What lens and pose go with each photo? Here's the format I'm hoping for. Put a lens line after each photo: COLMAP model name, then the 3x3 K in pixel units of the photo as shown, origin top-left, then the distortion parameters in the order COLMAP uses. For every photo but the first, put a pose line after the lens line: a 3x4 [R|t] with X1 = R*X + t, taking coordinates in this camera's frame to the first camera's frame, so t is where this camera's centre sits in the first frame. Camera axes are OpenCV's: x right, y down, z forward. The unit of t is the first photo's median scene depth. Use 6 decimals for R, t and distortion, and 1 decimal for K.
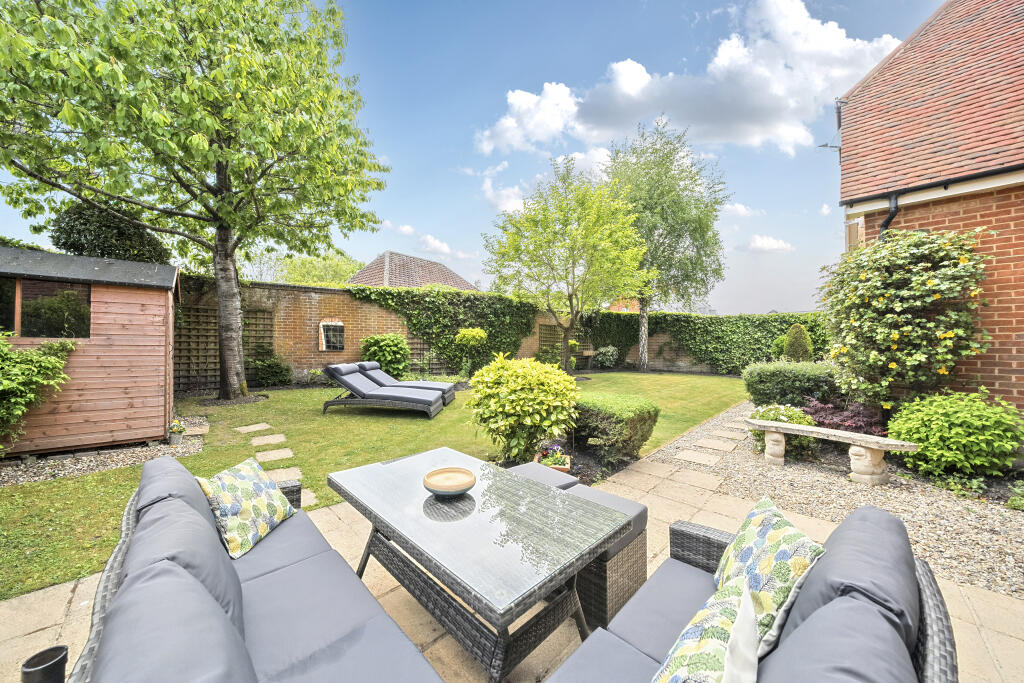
lens RADIAL K [[350.2, 0, 512.0], [0, 350.2, 341.5], [0, 0, 1]] dist [-0.009126, -0.000083]
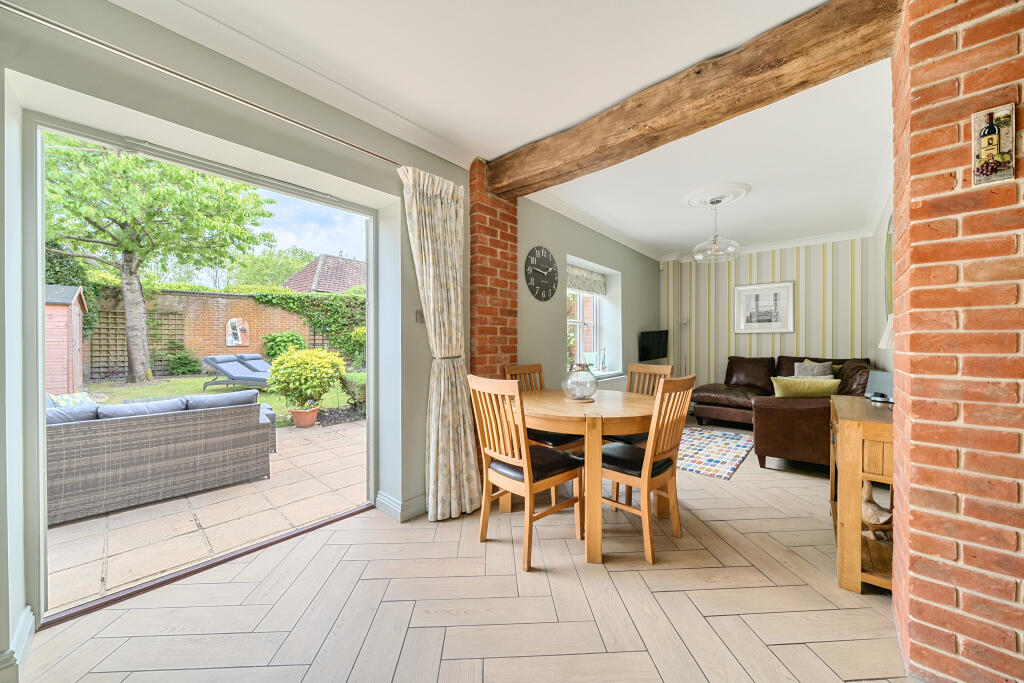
lens RADIAL K [[350.2, 0, 512.0], [0, 350.2, 341.5], [0, 0, 1]] dist [-0.009126, -0.000083]
pose [[0.998293, -0.004854, 0.058204, 0.431820], [0.004100, 0.999906, 0.013075, -0.000228], [-0.058262, -0.012814, 0.998219, -0.311825]]
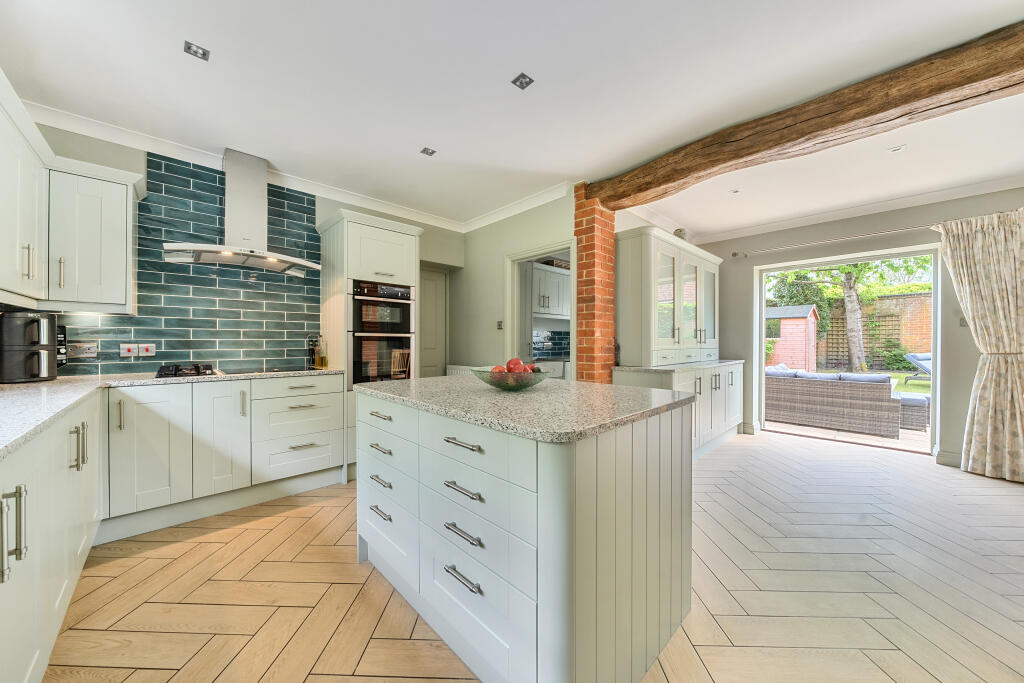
lens RADIAL K [[355.1, 0, 497.6], [0, 355.1, 343.1], [0, 0, 1]] dist [-0.010528, -0.000012]
pose [[-0.045139, 0.003296, -0.998975, 0.799328], [0.012479, 0.999918, 0.002735, -0.001800], [0.998903, -0.012342, -0.045176, -0.531835]]
